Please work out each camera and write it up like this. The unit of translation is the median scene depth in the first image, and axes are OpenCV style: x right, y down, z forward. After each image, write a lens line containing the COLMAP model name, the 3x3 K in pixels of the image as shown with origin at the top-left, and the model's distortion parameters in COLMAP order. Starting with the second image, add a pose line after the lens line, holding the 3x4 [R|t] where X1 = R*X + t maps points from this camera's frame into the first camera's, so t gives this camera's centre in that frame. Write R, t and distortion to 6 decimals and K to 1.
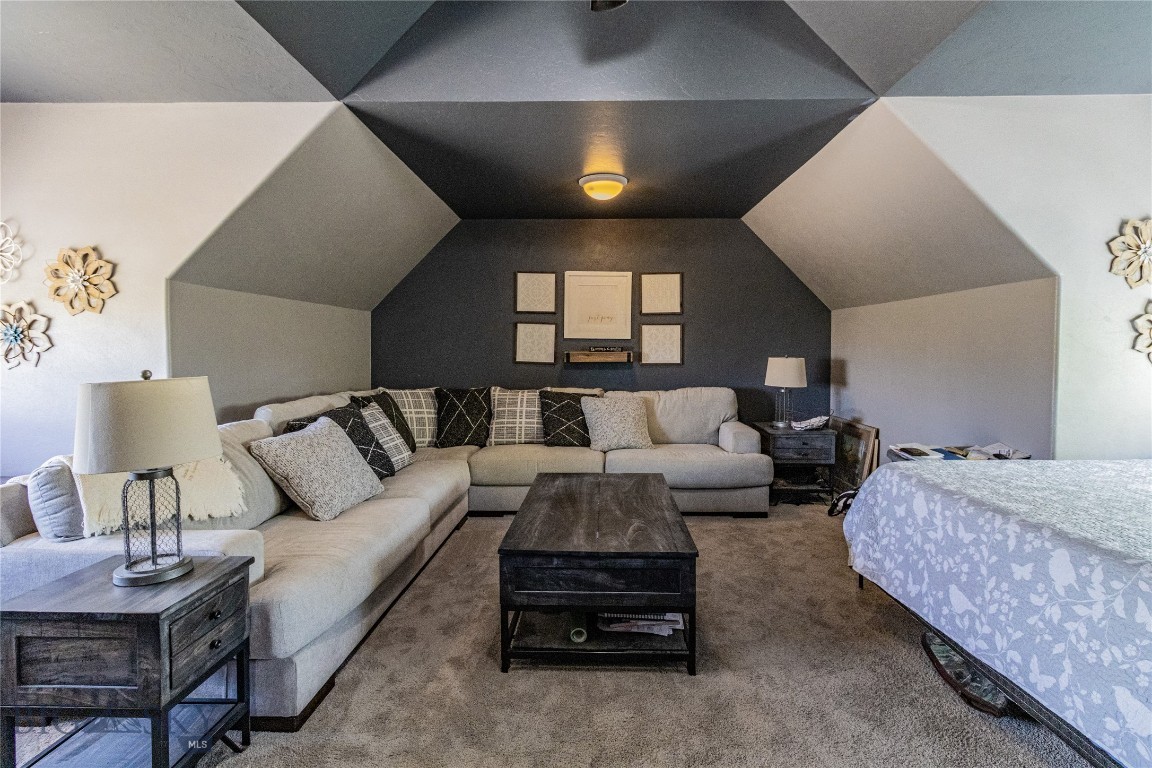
lens RADIAL K [[533.7, 0, 582.8], [0, 533.7, 369.4], [0, 0, 1]] dist [0.002810, 0.000291]
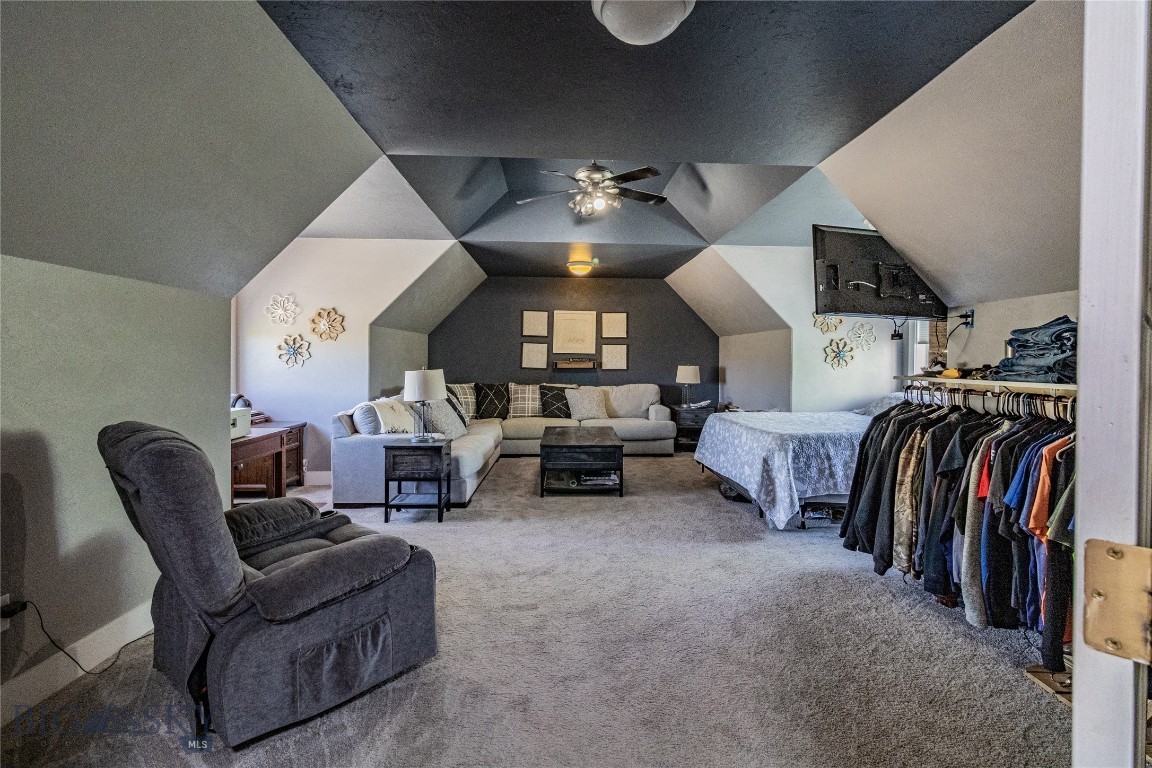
lens RADIAL K [[533.7, 0, 582.8], [0, 533.7, 369.4], [0, 0, 1]] dist [0.002810, 0.000291]
pose [[0.997590, 0.005692, 0.069146, -0.064130], [-0.004412, 0.999816, -0.018653, 0.022569], [-0.069239, 0.018303, 0.997432, -0.657070]]
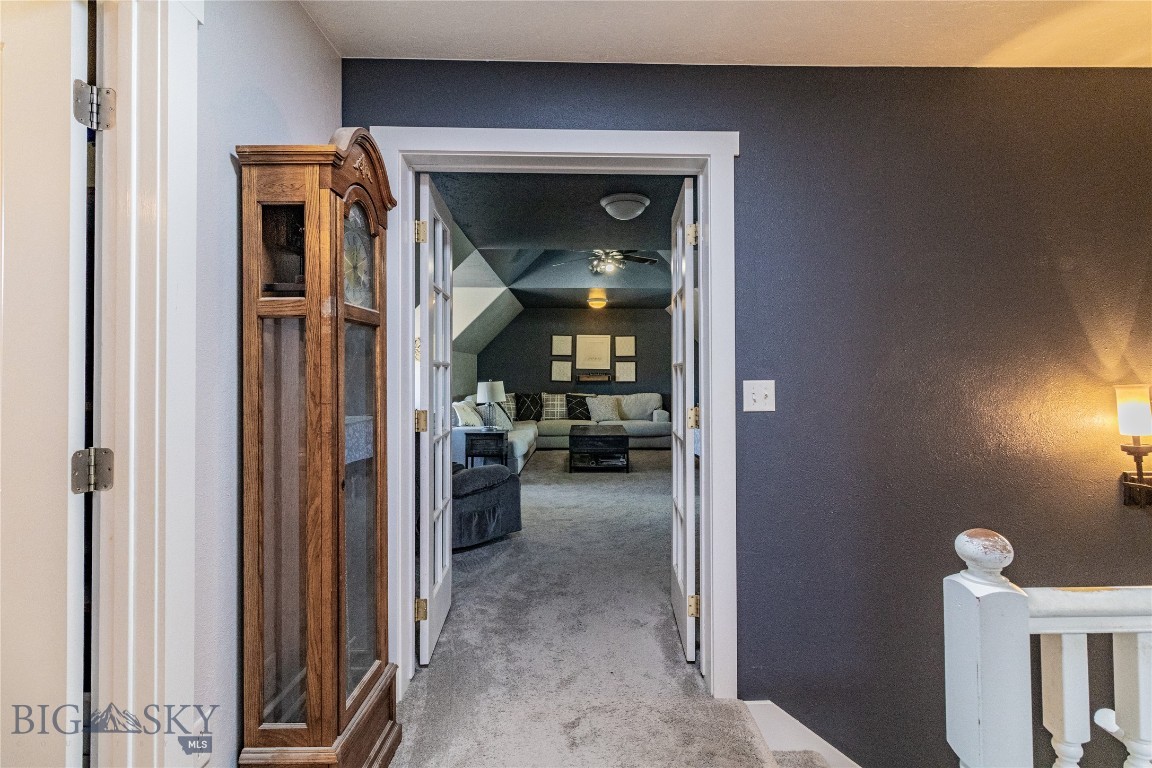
lens RADIAL K [[533.7, 0, 582.8], [0, 533.7, 369.4], [0, 0, 1]] dist [0.002810, 0.000291]
pose [[0.999441, 0.001428, 0.033408, -0.087297], [0.000098, 0.998958, -0.045635, 0.039288], [-0.033438, 0.045612, 0.998399, -1.101309]]
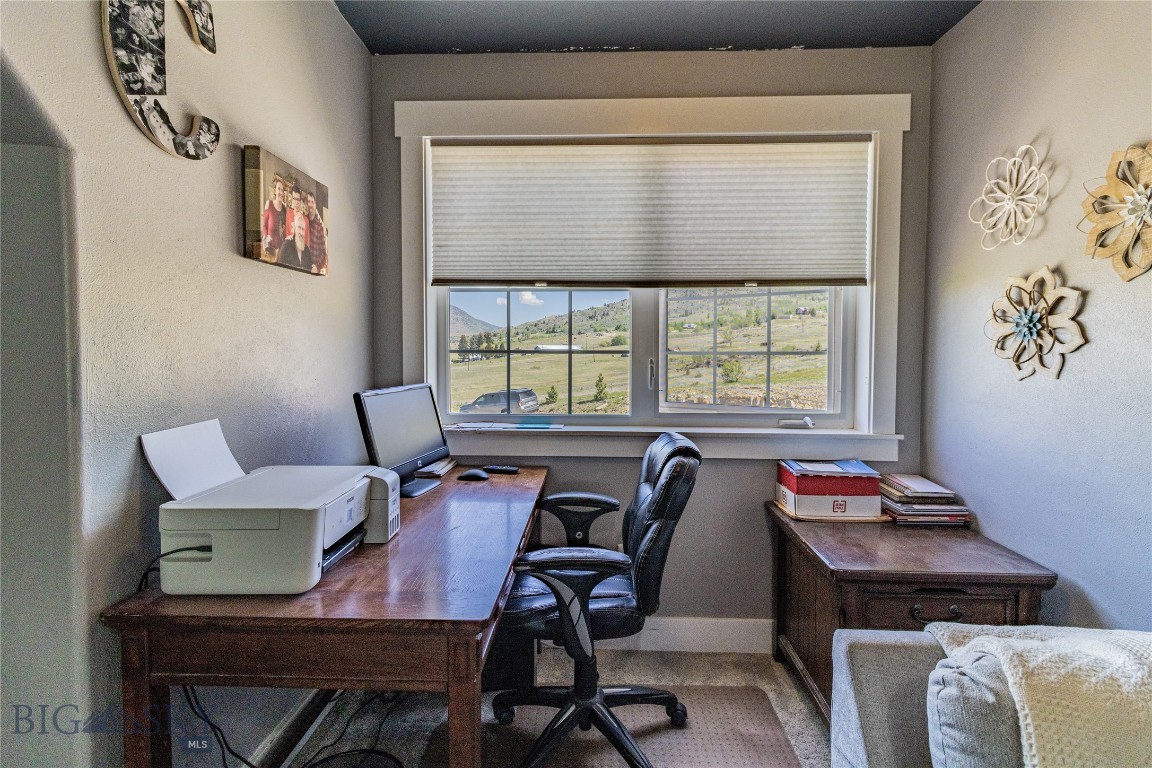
lens RADIAL K [[533.7, 0, 582.8], [0, 533.7, 369.4], [0, 0, 1]] dist [0.002810, 0.000291]
pose [[-0.011668, 0.038082, -0.999206, -0.266516], [-0.037707, 0.998547, 0.038497, -0.010728], [0.999221, 0.038126, -0.010215, 0.300077]]
